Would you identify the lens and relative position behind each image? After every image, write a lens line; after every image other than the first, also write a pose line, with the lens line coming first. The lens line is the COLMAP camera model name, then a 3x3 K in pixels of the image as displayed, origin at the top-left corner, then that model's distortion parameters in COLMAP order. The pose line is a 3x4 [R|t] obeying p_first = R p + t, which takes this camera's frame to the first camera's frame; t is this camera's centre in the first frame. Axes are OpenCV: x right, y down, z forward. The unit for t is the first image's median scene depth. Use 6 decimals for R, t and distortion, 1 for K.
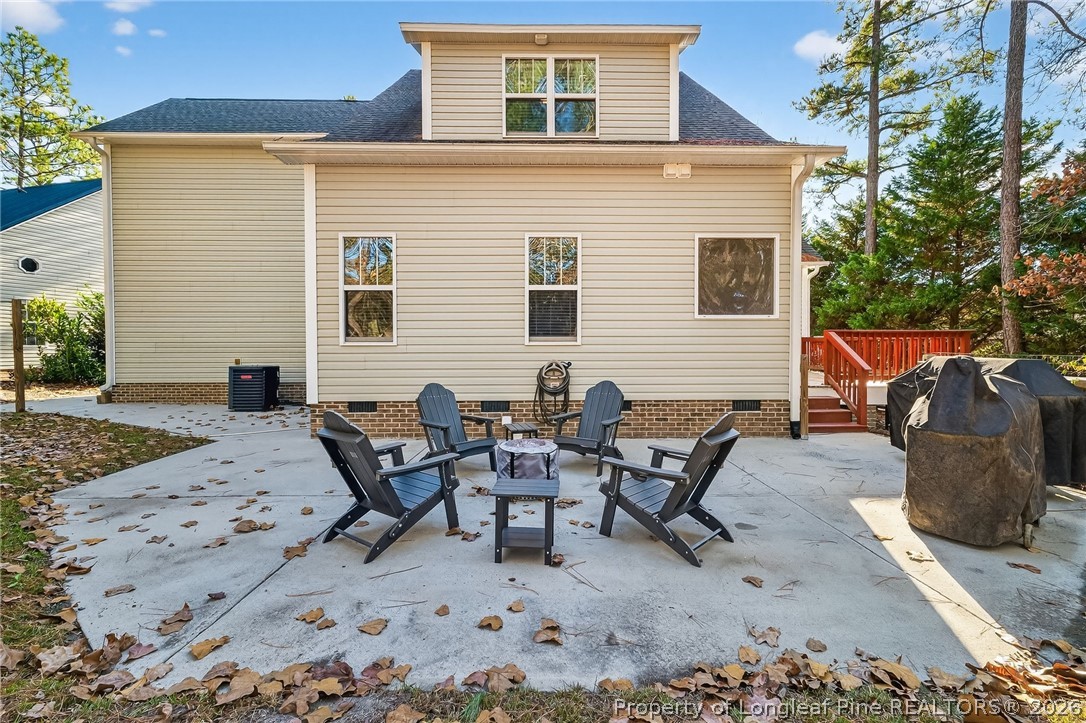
lens RADIAL K [[455.3, 0, 543.0], [0, 455.3, 361.5], [0, 0, 1]] dist [0.001867, 0.000396]
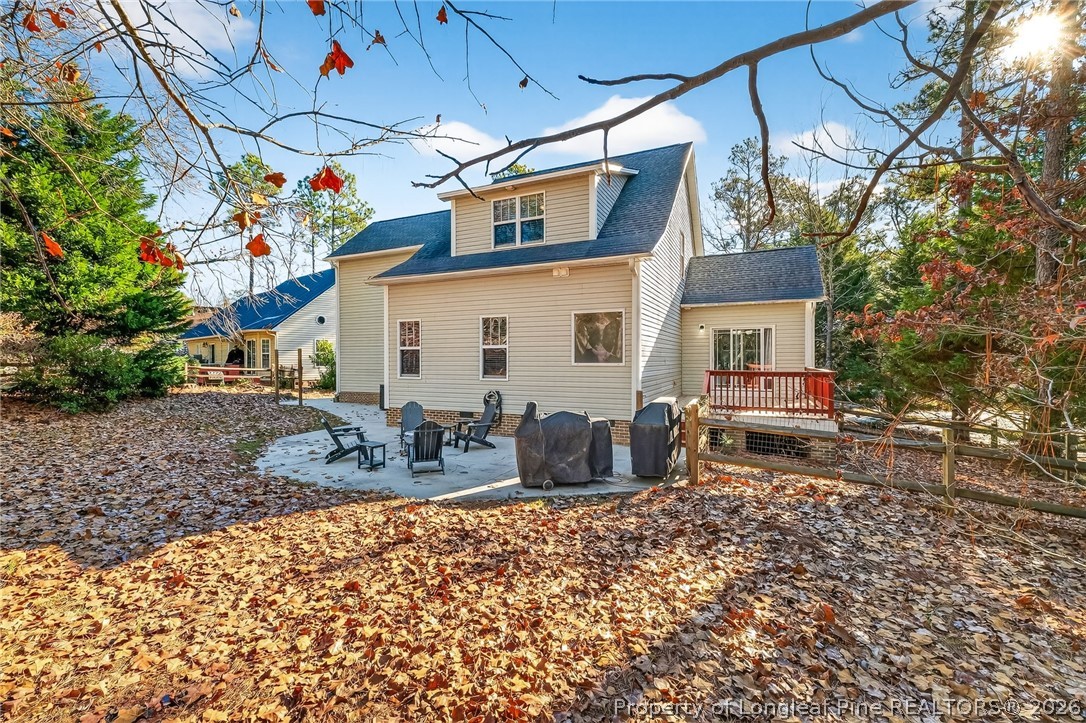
lens RADIAL K [[458.7, 0, 551.2], [0, 458.7, 372.5], [0, 0, 1]] dist [0.003207, 0.000338]
pose [[0.902016, 0.013871, -0.431479, 0.944967], [-0.009815, 0.999884, 0.011626, -0.086653], [0.431590, -0.006252, 0.902048, -0.453768]]
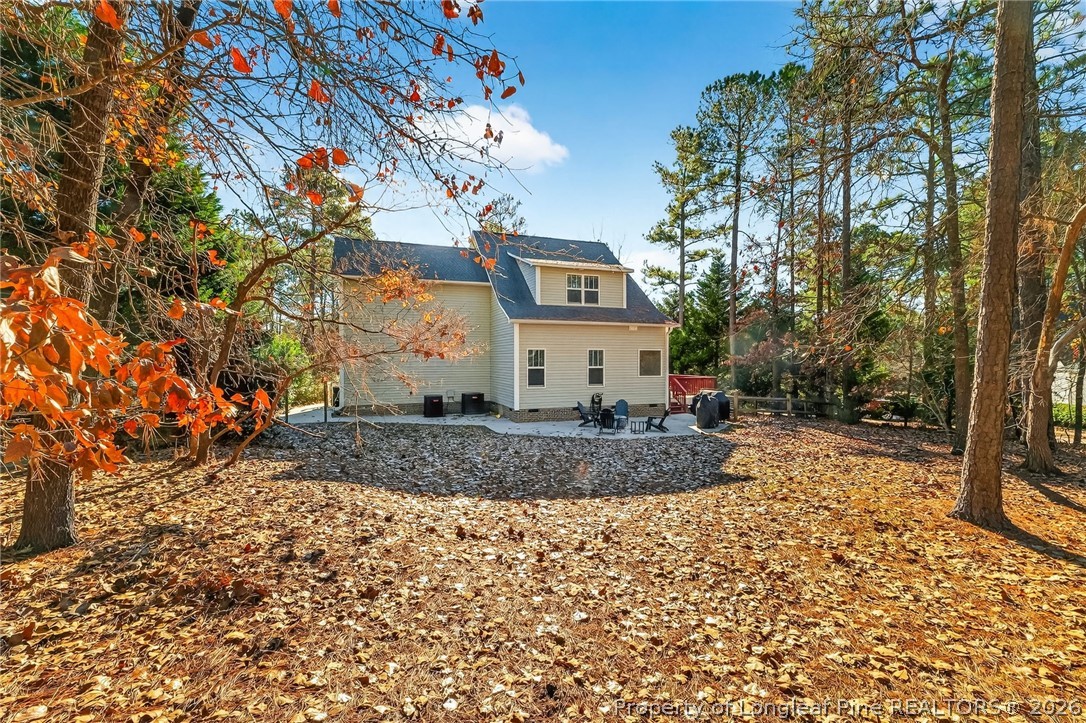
lens RADIAL K [[458.7, 0, 551.2], [0, 458.7, 372.5], [0, 0, 1]] dist [0.003207, 0.000338]
pose [[0.935420, -0.010749, 0.353374, -1.259876], [0.009047, 0.999938, 0.006468, -0.148803], [-0.353422, -0.002854, 0.935460, -1.609387]]
